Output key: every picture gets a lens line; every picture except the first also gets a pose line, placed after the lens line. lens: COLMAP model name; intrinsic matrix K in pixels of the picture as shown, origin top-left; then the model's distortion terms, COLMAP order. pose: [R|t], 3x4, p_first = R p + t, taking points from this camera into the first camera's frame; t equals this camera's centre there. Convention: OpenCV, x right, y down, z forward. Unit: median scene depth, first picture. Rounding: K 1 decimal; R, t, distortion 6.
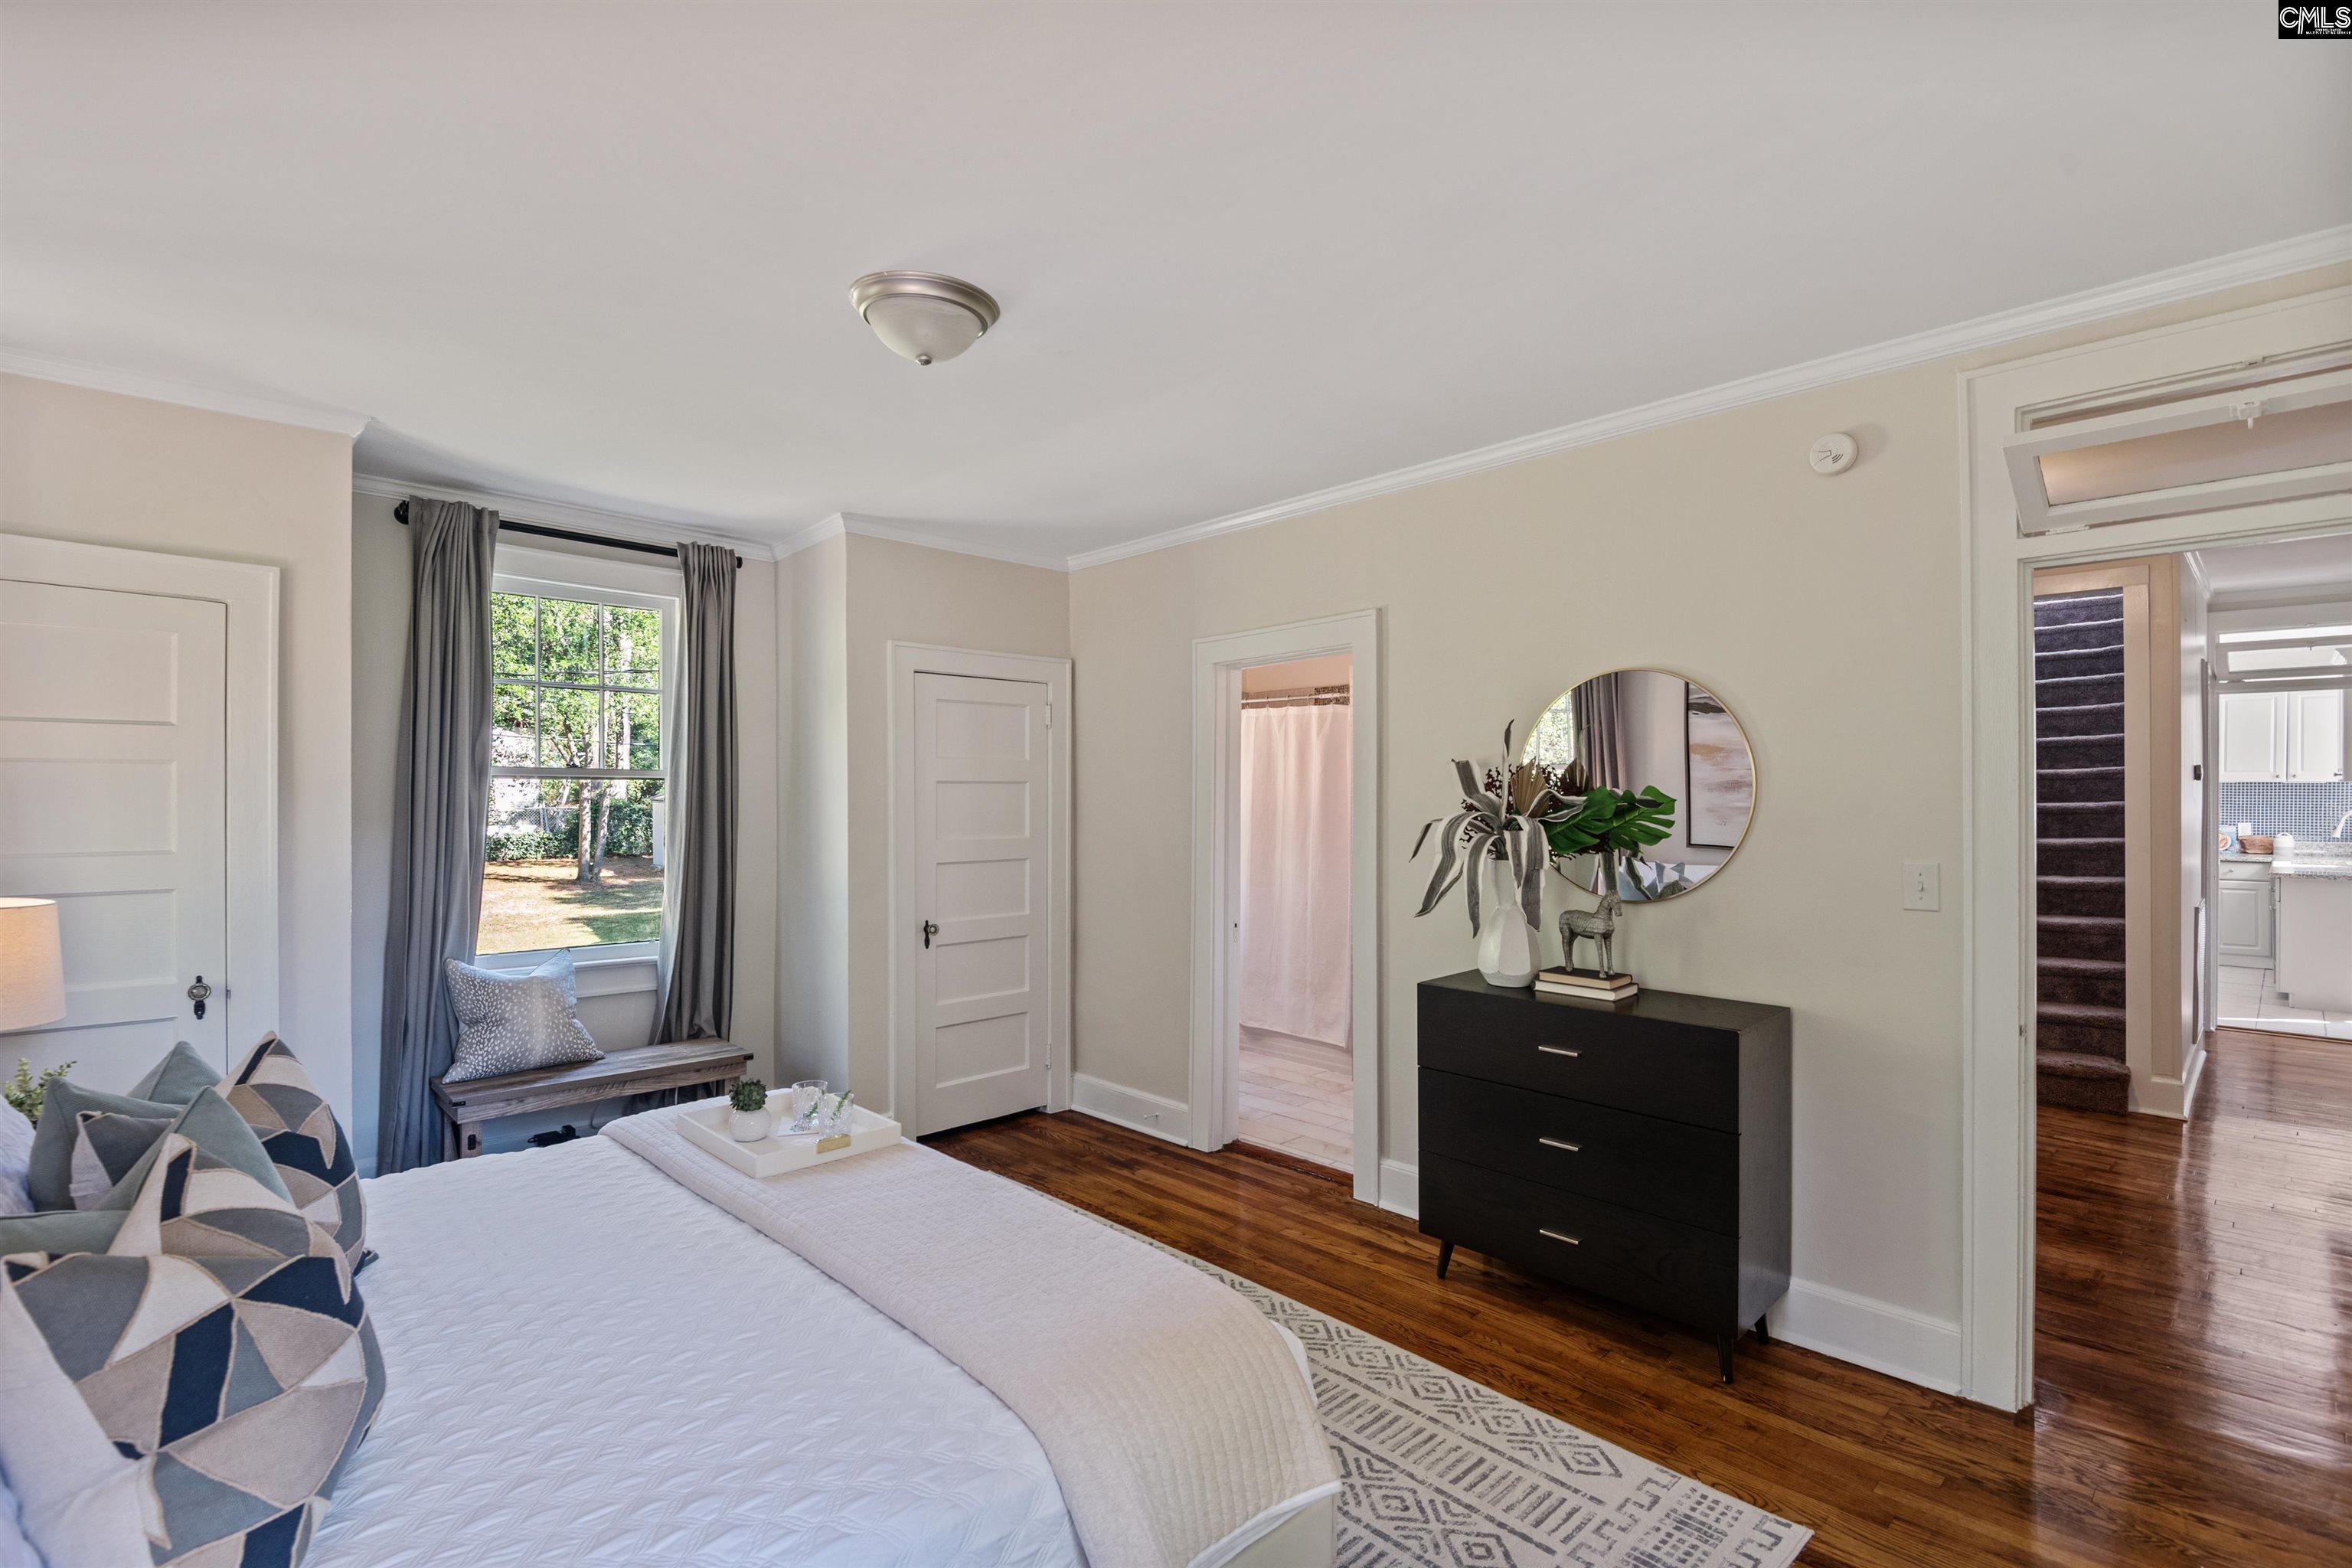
lens RADIAL K [[1084.7, 0, 1176.0], [0, 1084.7, 784.0], [0, 0, 1]] dist [0.020871, -0.027287]
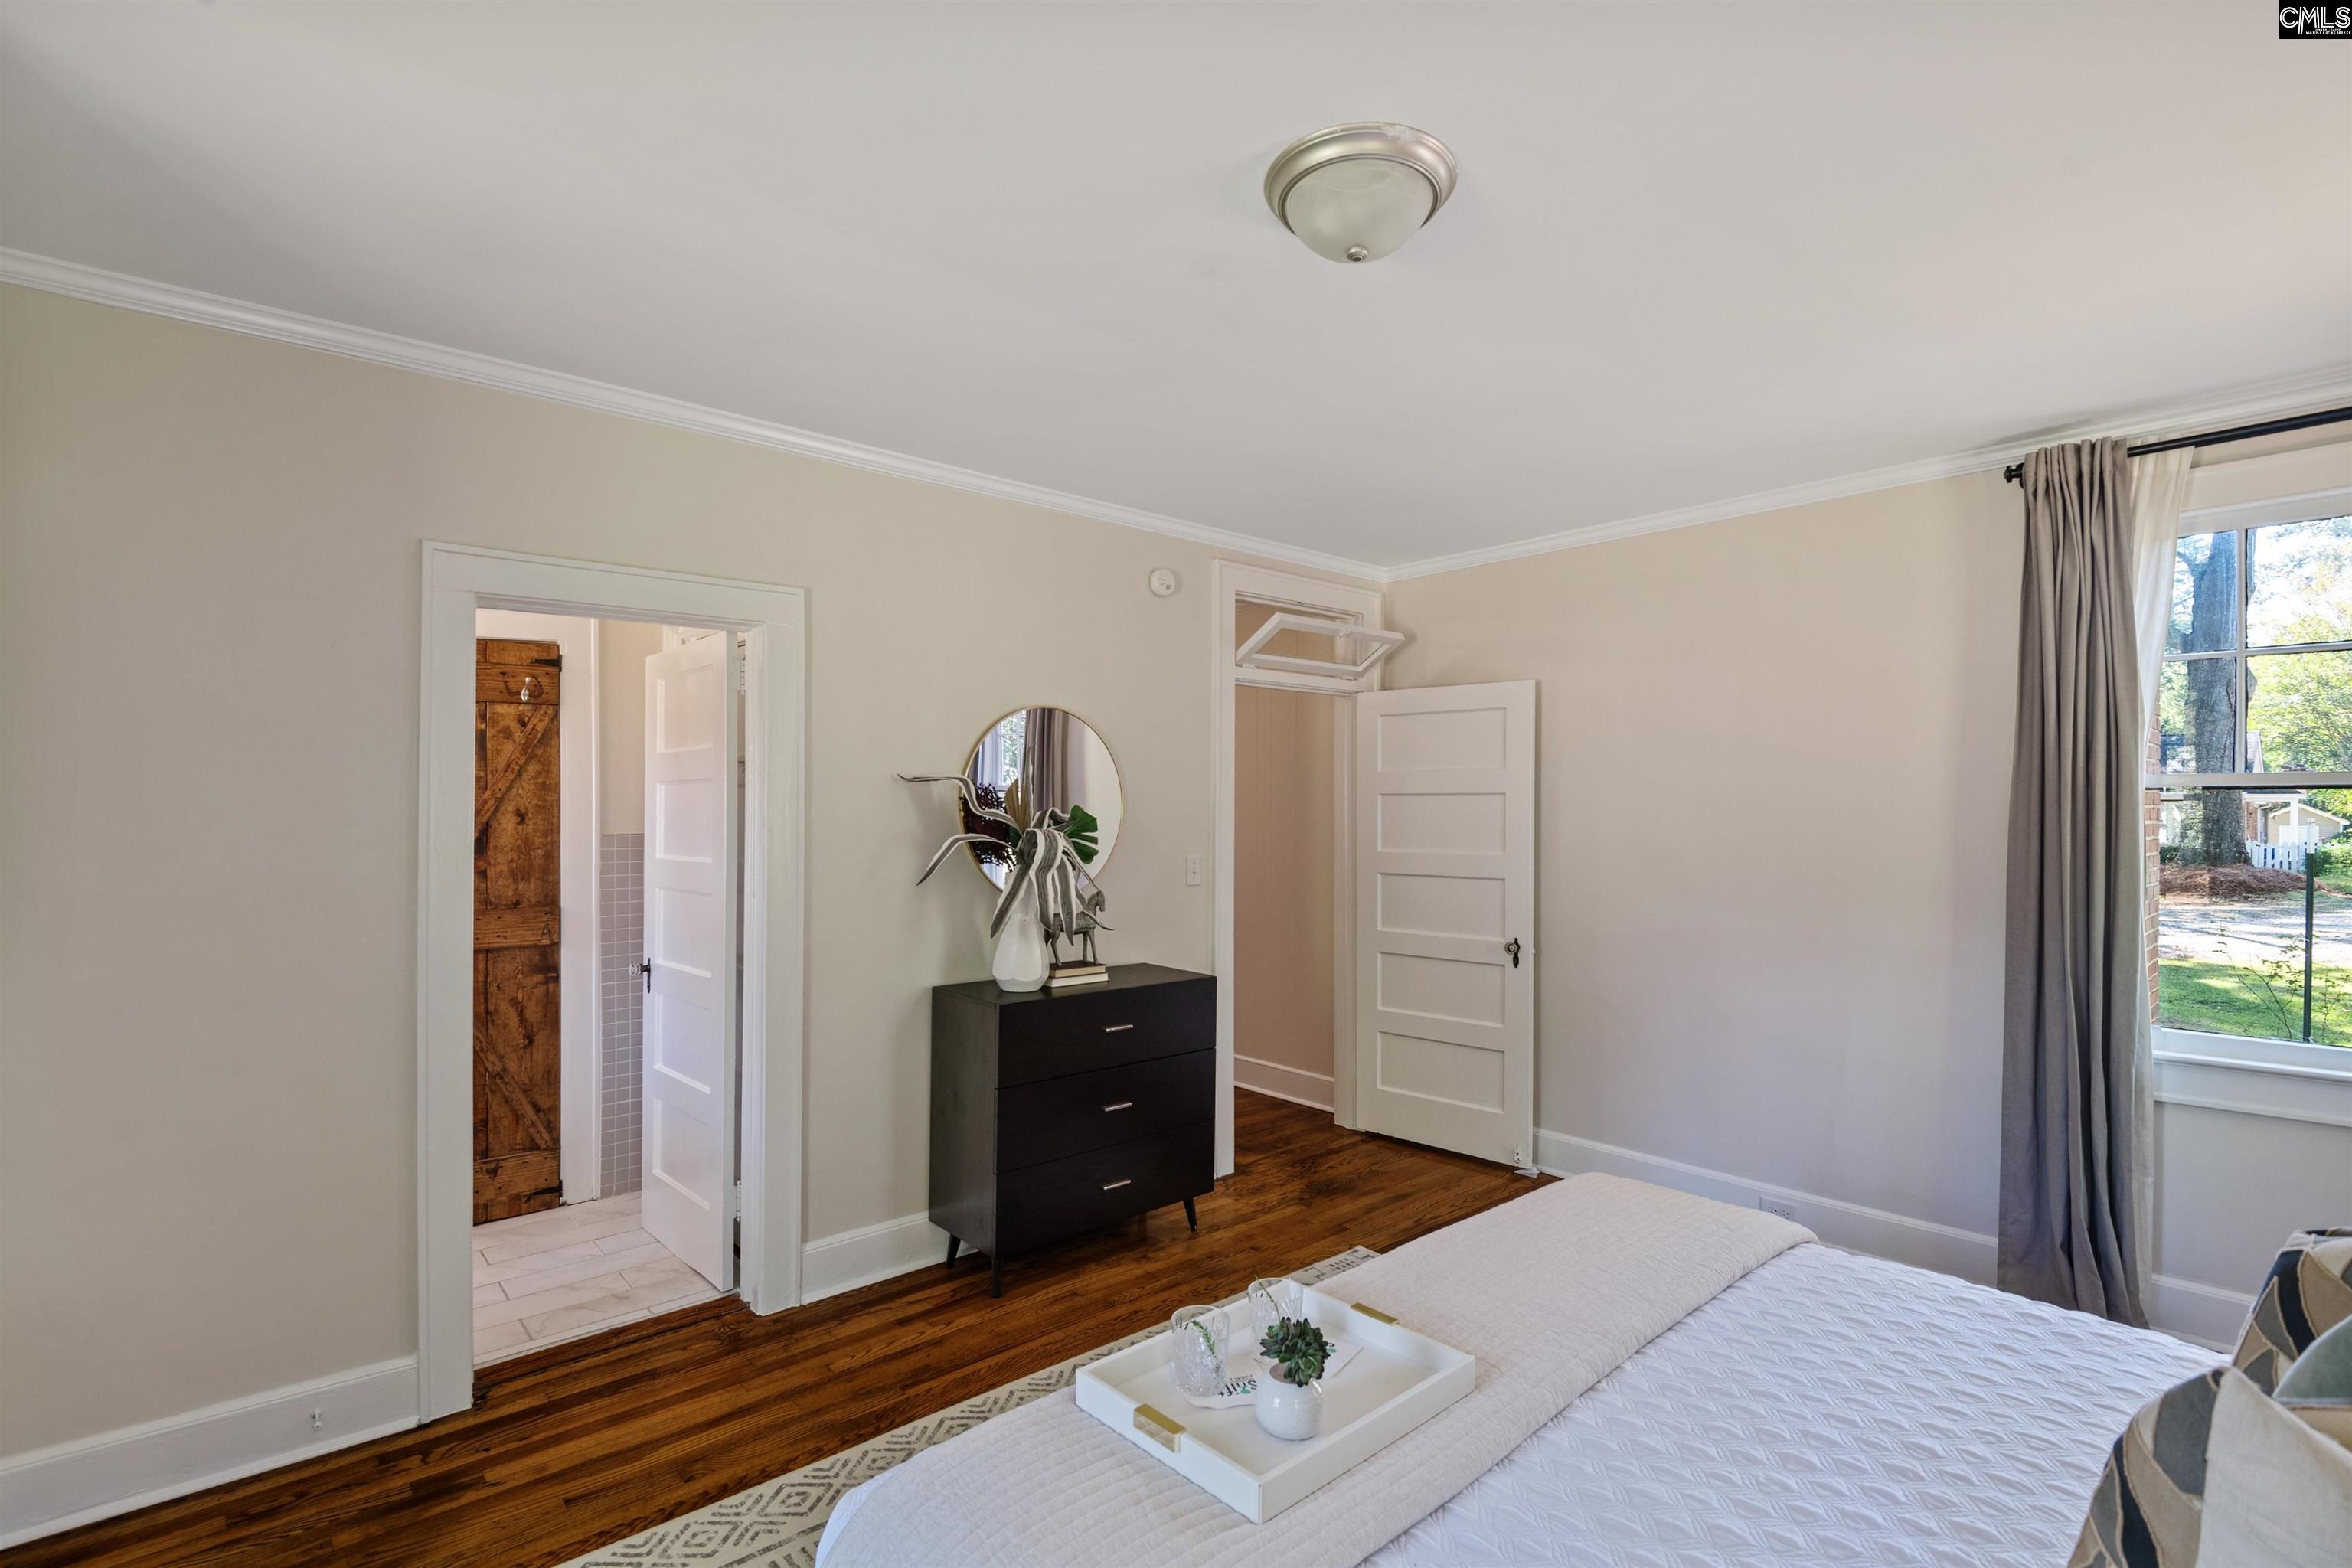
lens RADIAL K [[1084.7, 0, 1176.0], [0, 1084.7, 784.0], [0, 0, 1]] dist [0.020871, -0.027287]
pose [[0.045609, 0.018506, 0.998788, -0.686633], [-0.017304, 0.999693, -0.017733, -0.001739], [-0.998810, -0.016474, 0.045915, 0.726899]]
